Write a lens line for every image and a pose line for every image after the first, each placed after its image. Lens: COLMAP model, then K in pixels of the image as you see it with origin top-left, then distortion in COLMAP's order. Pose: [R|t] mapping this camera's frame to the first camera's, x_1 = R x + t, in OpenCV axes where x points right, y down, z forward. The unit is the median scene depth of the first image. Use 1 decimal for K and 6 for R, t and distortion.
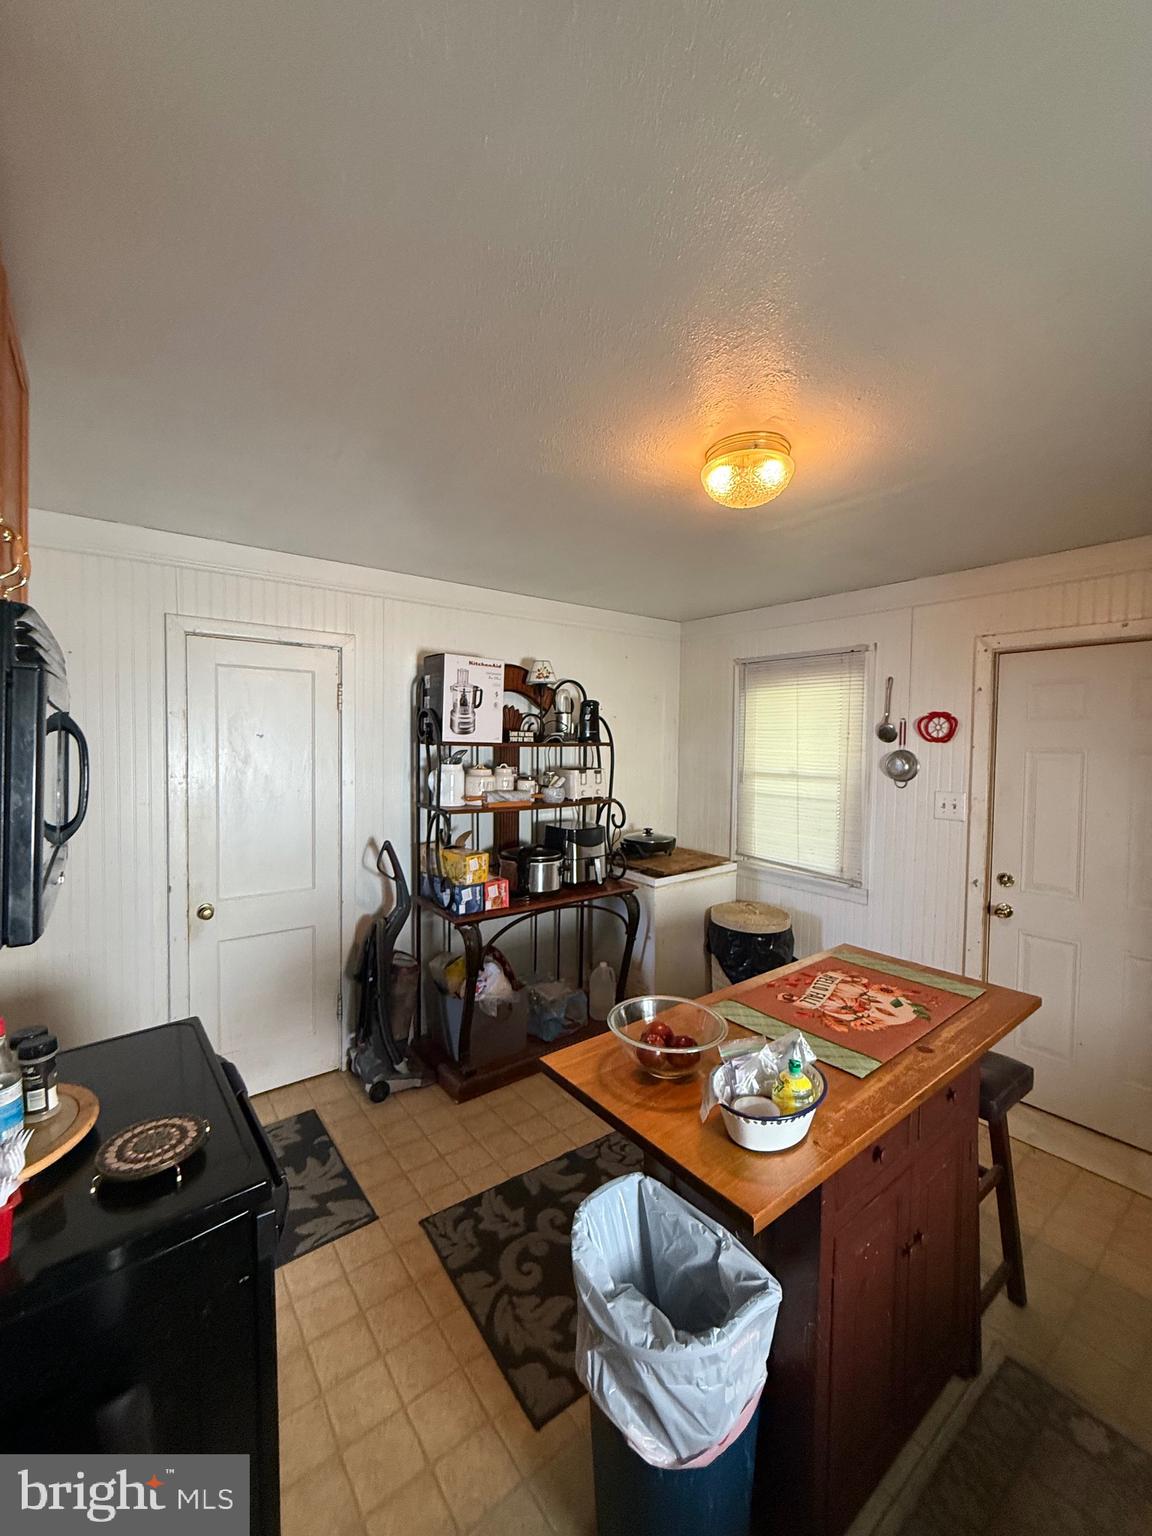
lens RADIAL K [[612.3, 0, 574.8], [0, 612.3, 762.9], [0, 0, 1]] dist [-0.002842, 0.000874]
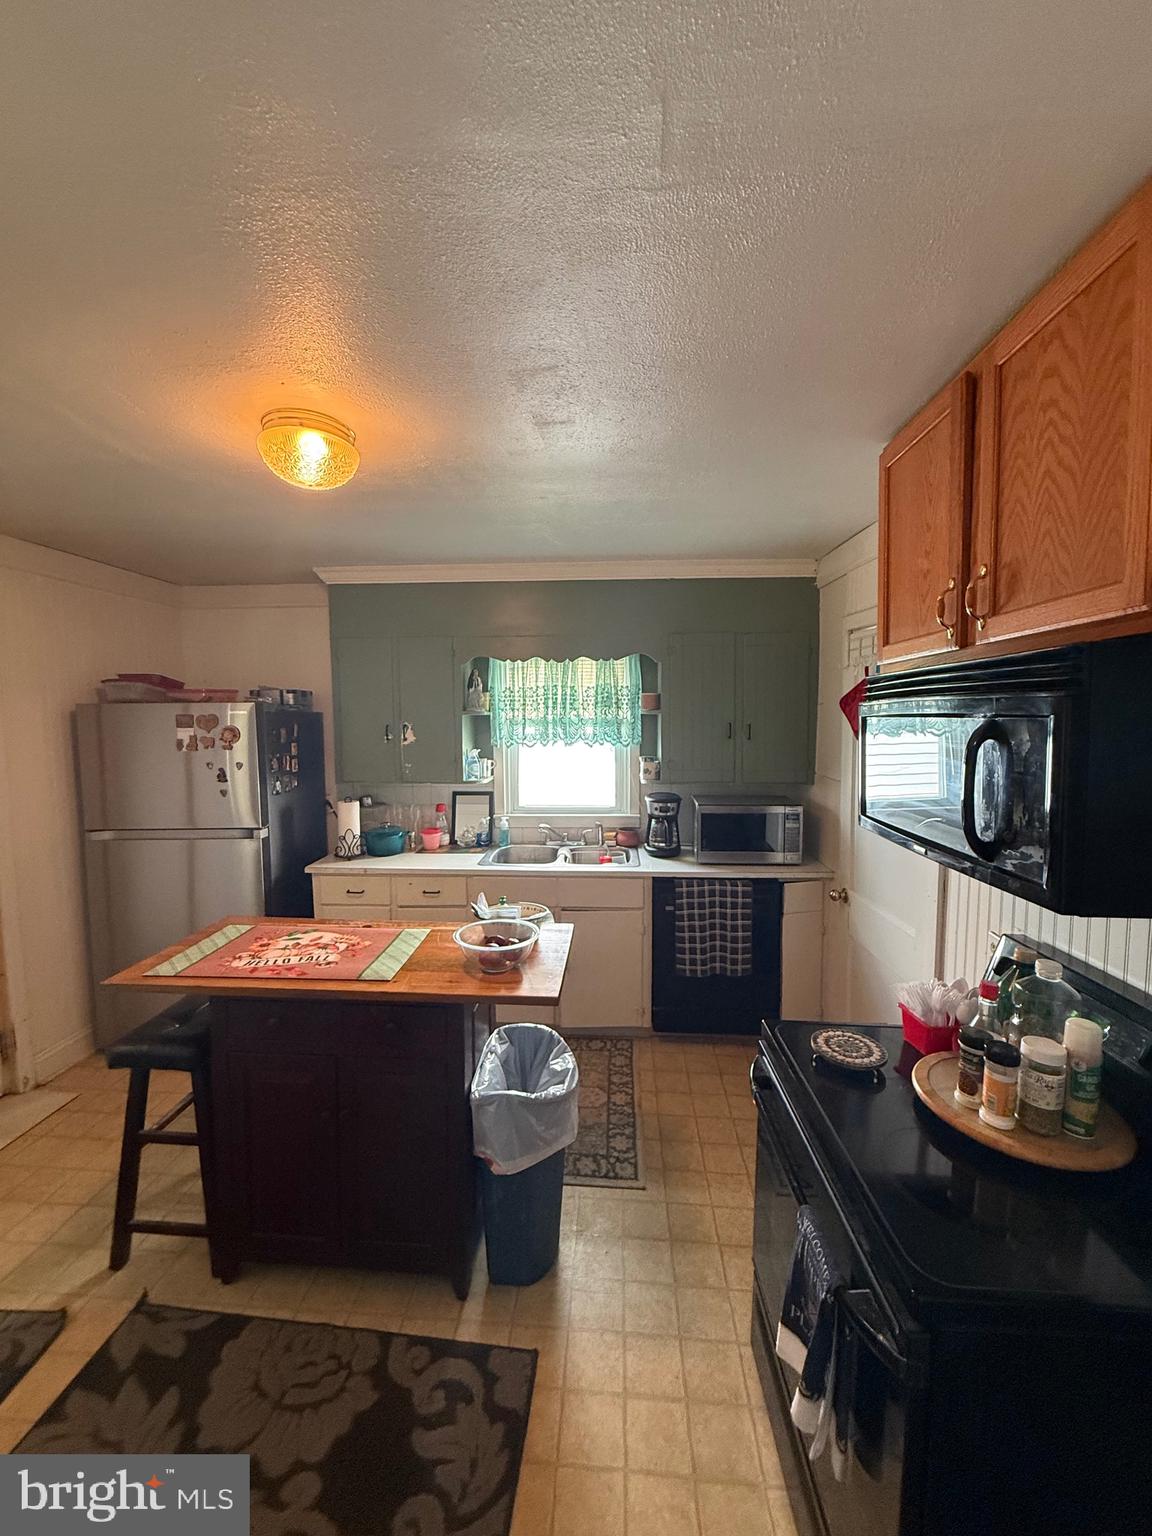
lens RADIAL K [[612.3, 0, 579.1], [0, 612.3, 759.1], [0, 0, 1]] dist [-0.002842, 0.000874]
pose [[-0.755248, -0.057739, 0.652891, -0.664593], [0.014673, 0.994373, 0.104911, -0.088647], [-0.655274, 0.088814, -0.750152, 1.426554]]
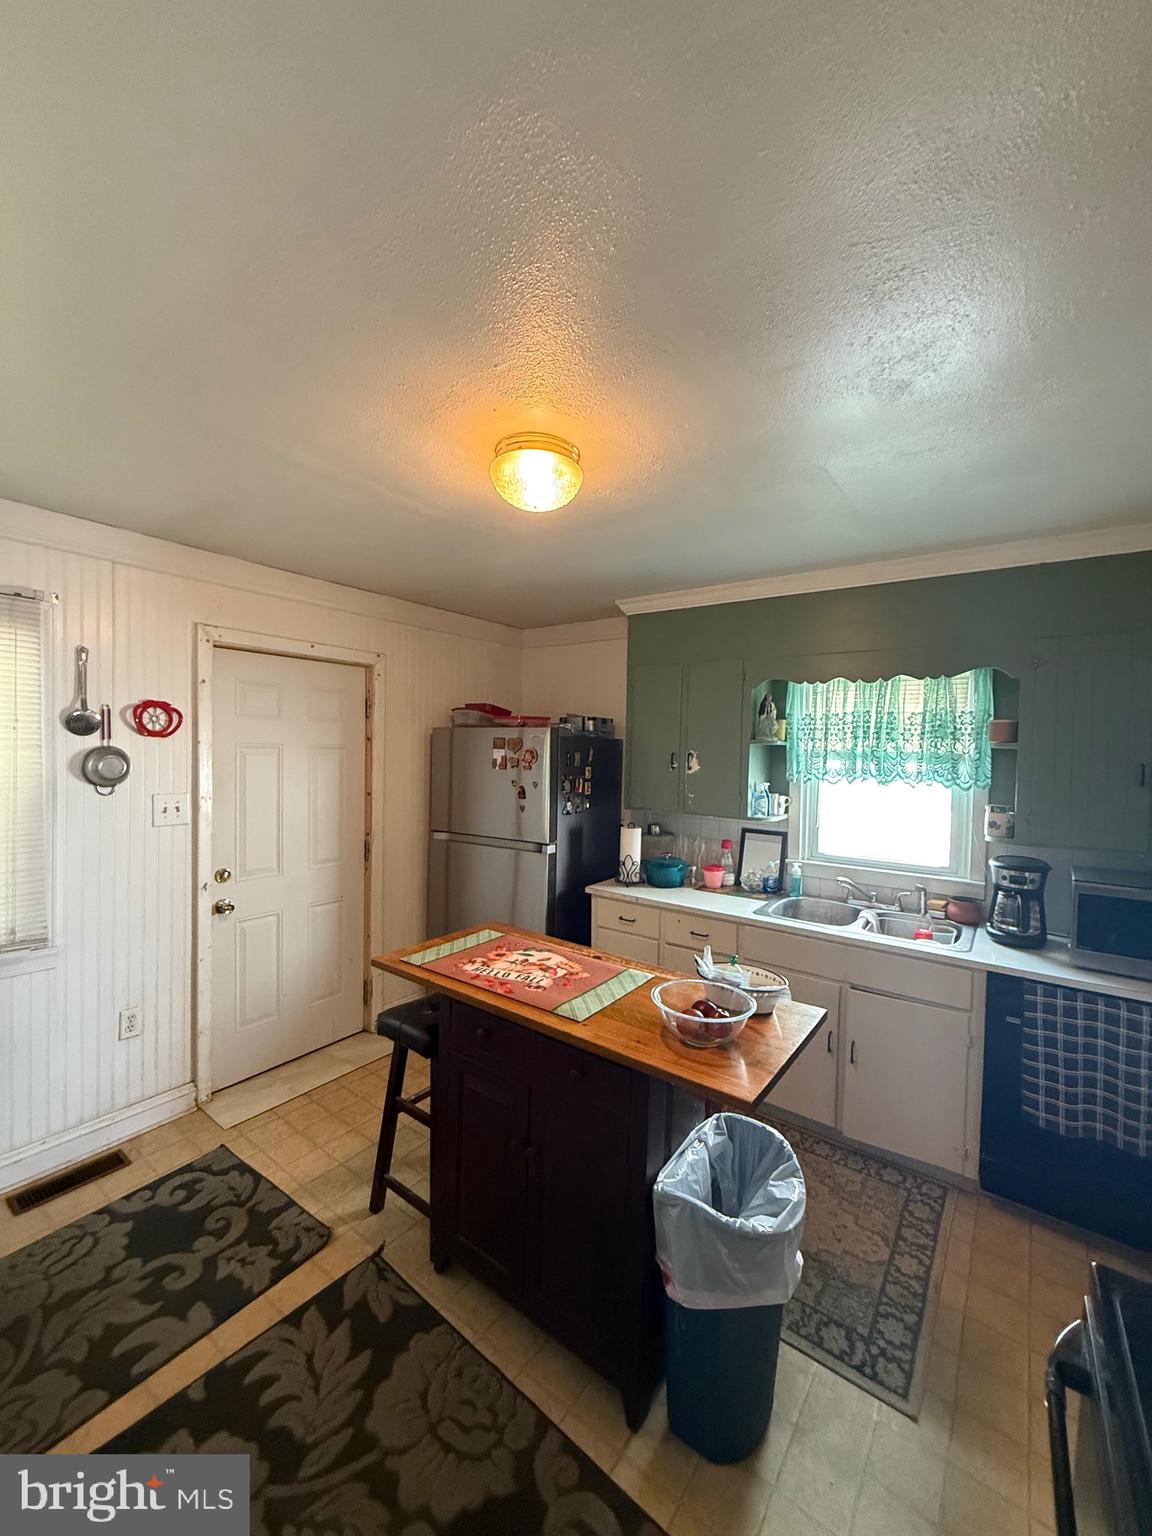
lens RADIAL K [[612.3, 0, 578.6], [0, 612.3, 761.3], [0, 0, 1]] dist [-0.002842, 0.000874]
pose [[-0.277486, -0.042105, 0.959806, -0.663724], [0.003941, 0.998981, 0.044963, -0.061037], [-0.960721, 0.016260, -0.277038, 1.162803]]
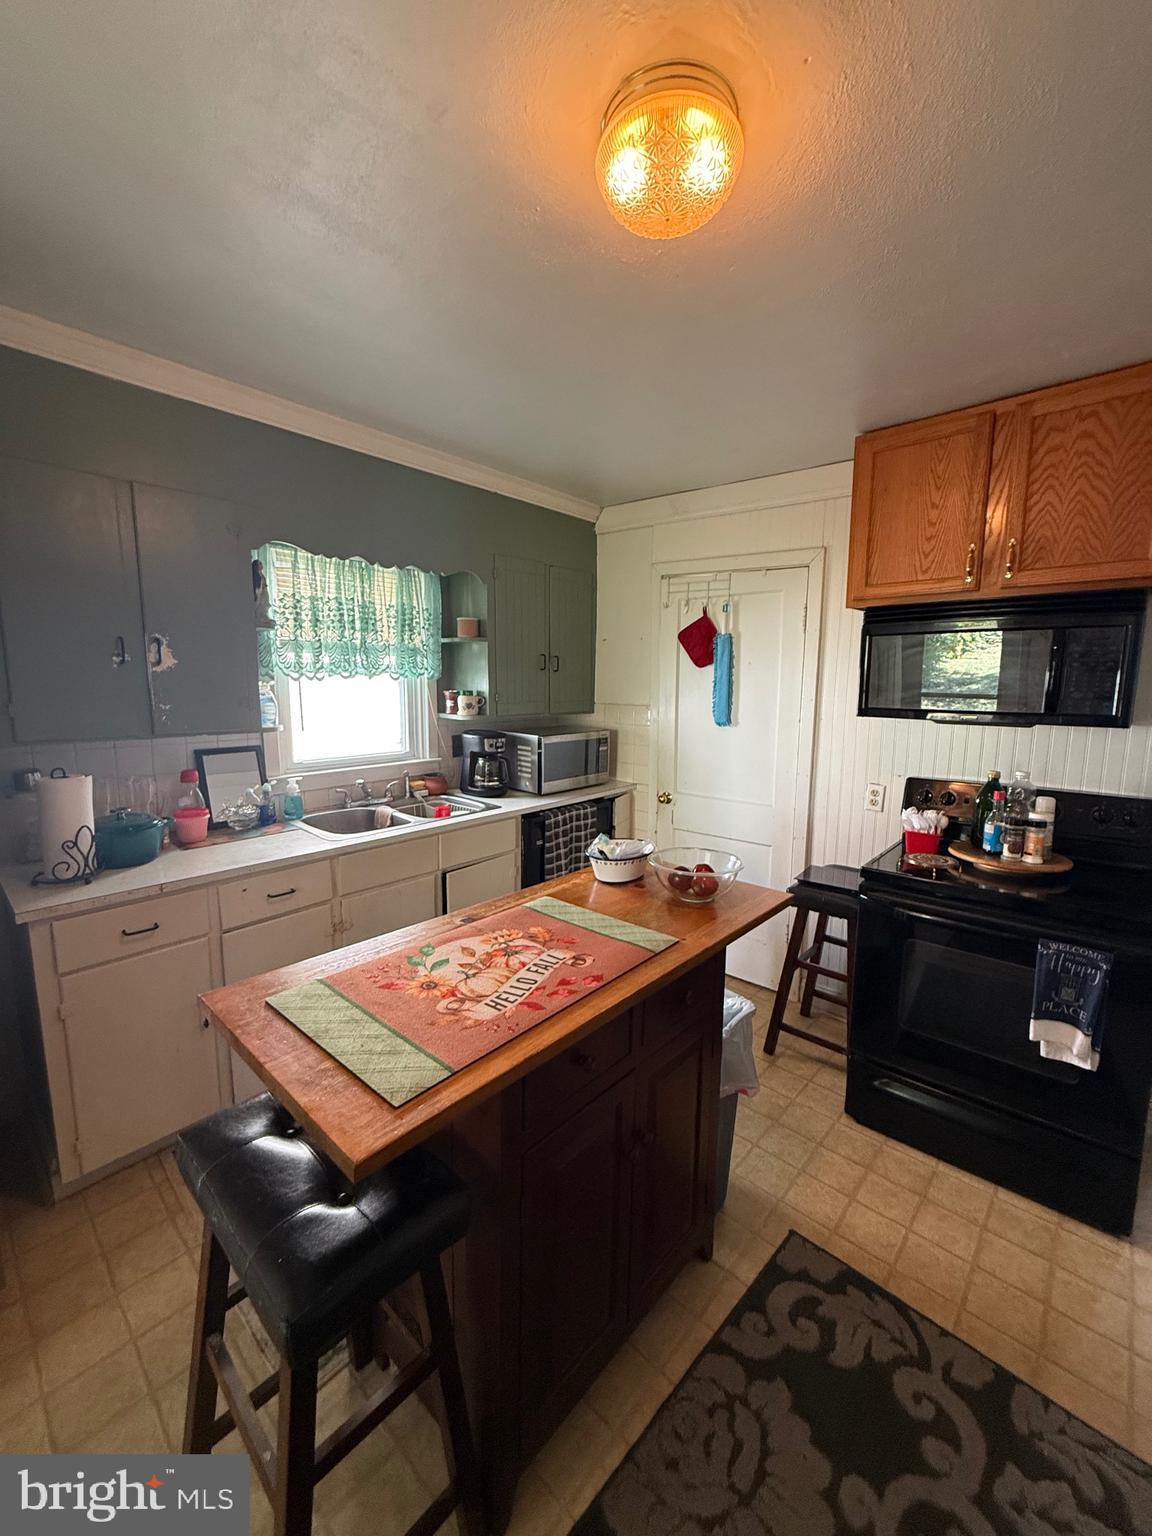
lens RADIAL K [[612.3, 0, 579.8], [0, 612.3, 760.2], [0, 0, 1]] dist [-0.002842, 0.000874]
pose [[-0.982076, 0.004070, -0.188443, 0.465903], [-0.027016, 0.986405, 0.162095, 0.018150], [0.186541, 0.164280, -0.968615, 1.610497]]
